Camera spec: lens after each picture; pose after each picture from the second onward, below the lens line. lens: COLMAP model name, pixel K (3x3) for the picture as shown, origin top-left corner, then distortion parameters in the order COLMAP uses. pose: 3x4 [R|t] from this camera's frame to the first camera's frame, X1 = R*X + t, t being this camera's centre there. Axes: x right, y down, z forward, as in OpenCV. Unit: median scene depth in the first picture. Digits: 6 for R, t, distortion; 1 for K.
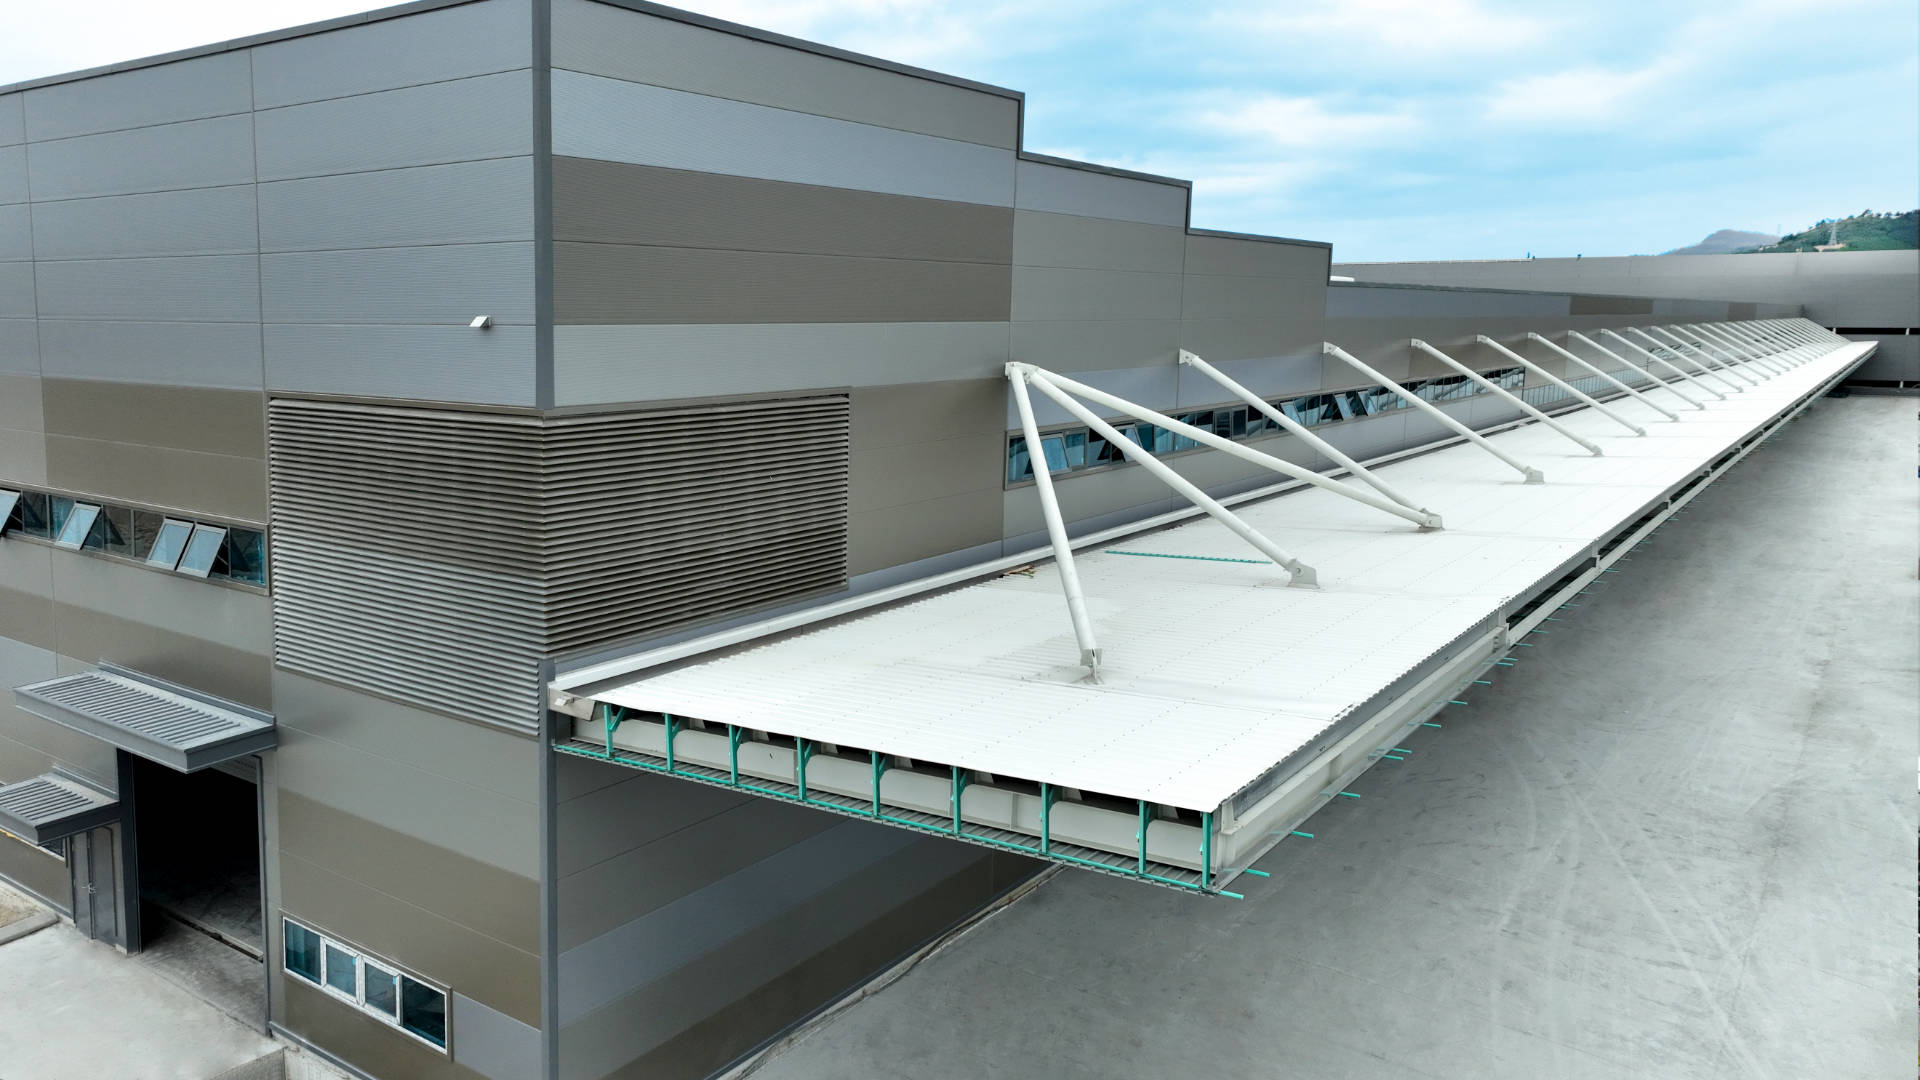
lens RADIAL K [[1363.4, 0, 960.0], [0, 1363.4, 540.0], [0, 0, 1]] dist [0.001274, 0.001299]
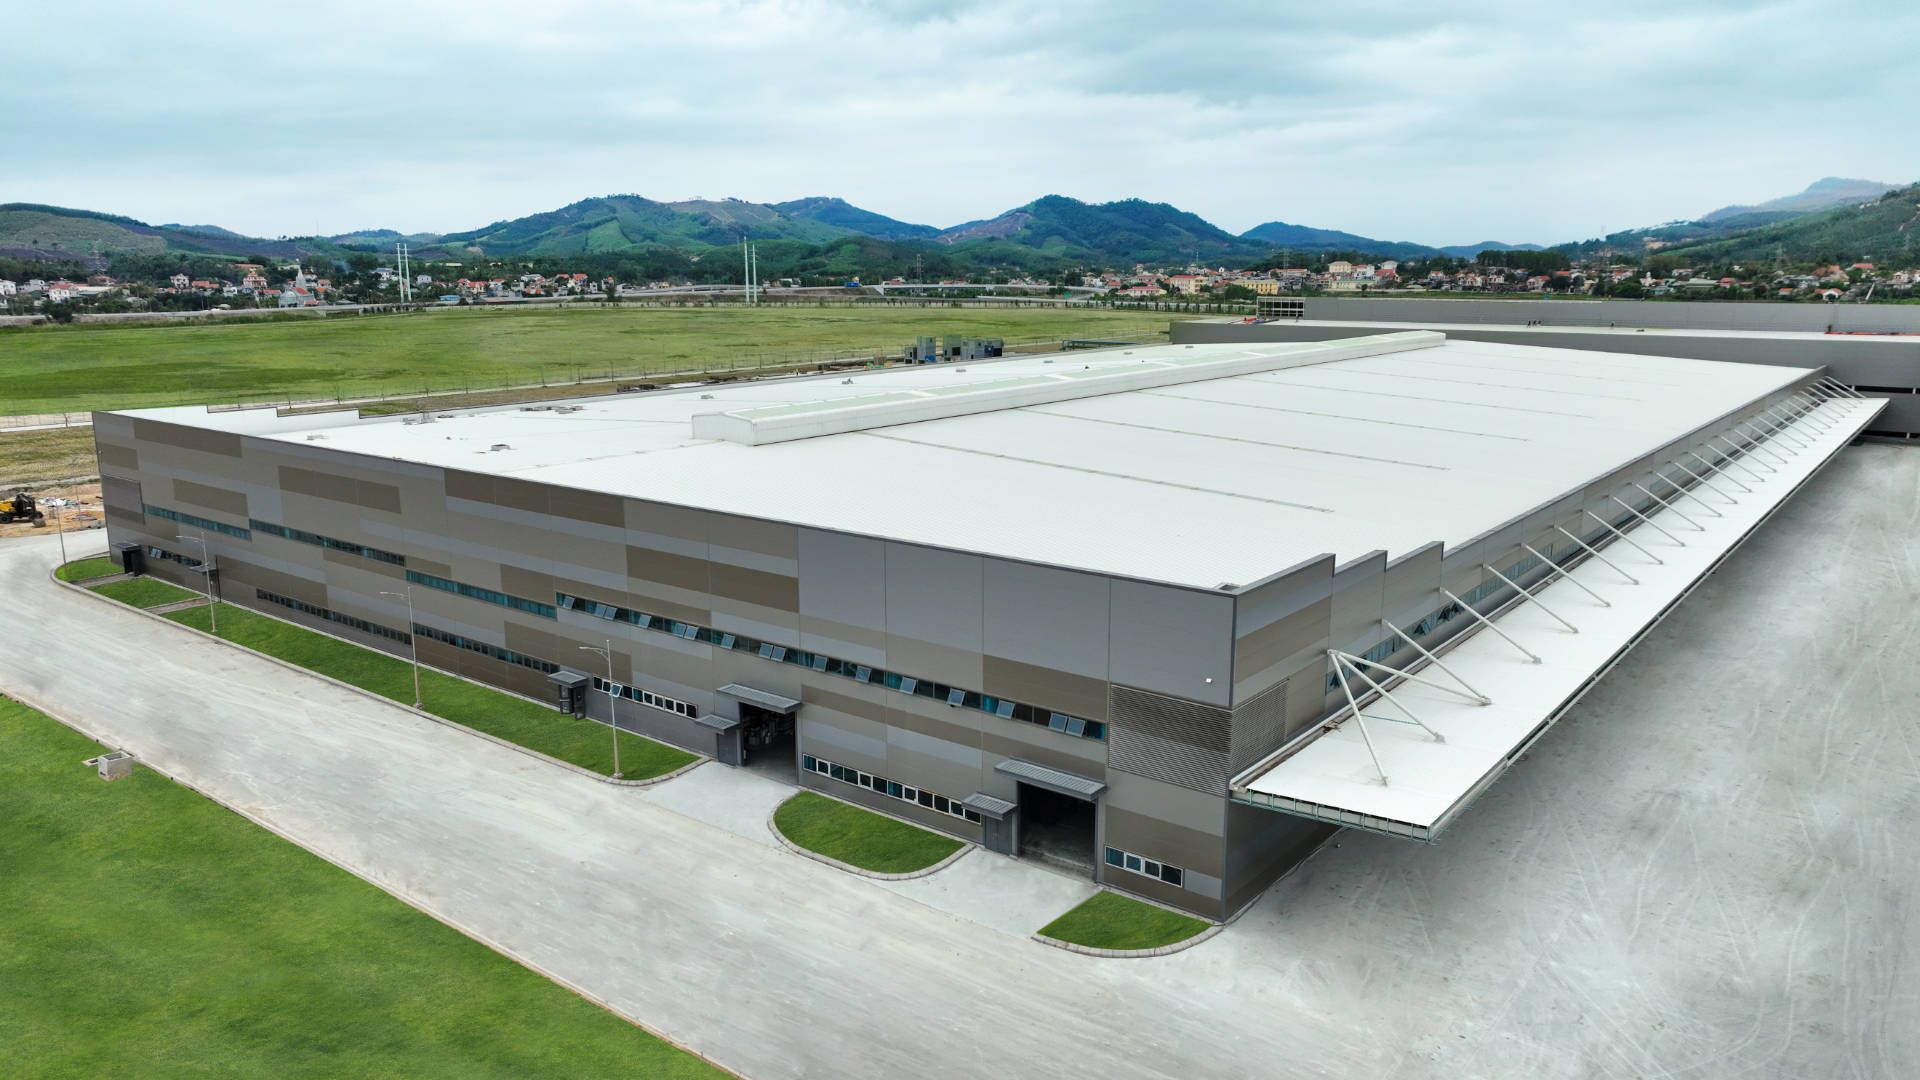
lens RADIAL K [[1358.5, 0, 958.1], [0, 1358.5, 506.1], [0, 0, 1]] dist [0.000397, -0.001516]
pose [[0.998209, 0.003379, -0.059726, -0.659511], [-0.002648, 0.999921, 0.012308, -0.544811], [0.059763, -0.012128, 0.998139, -2.135884]]
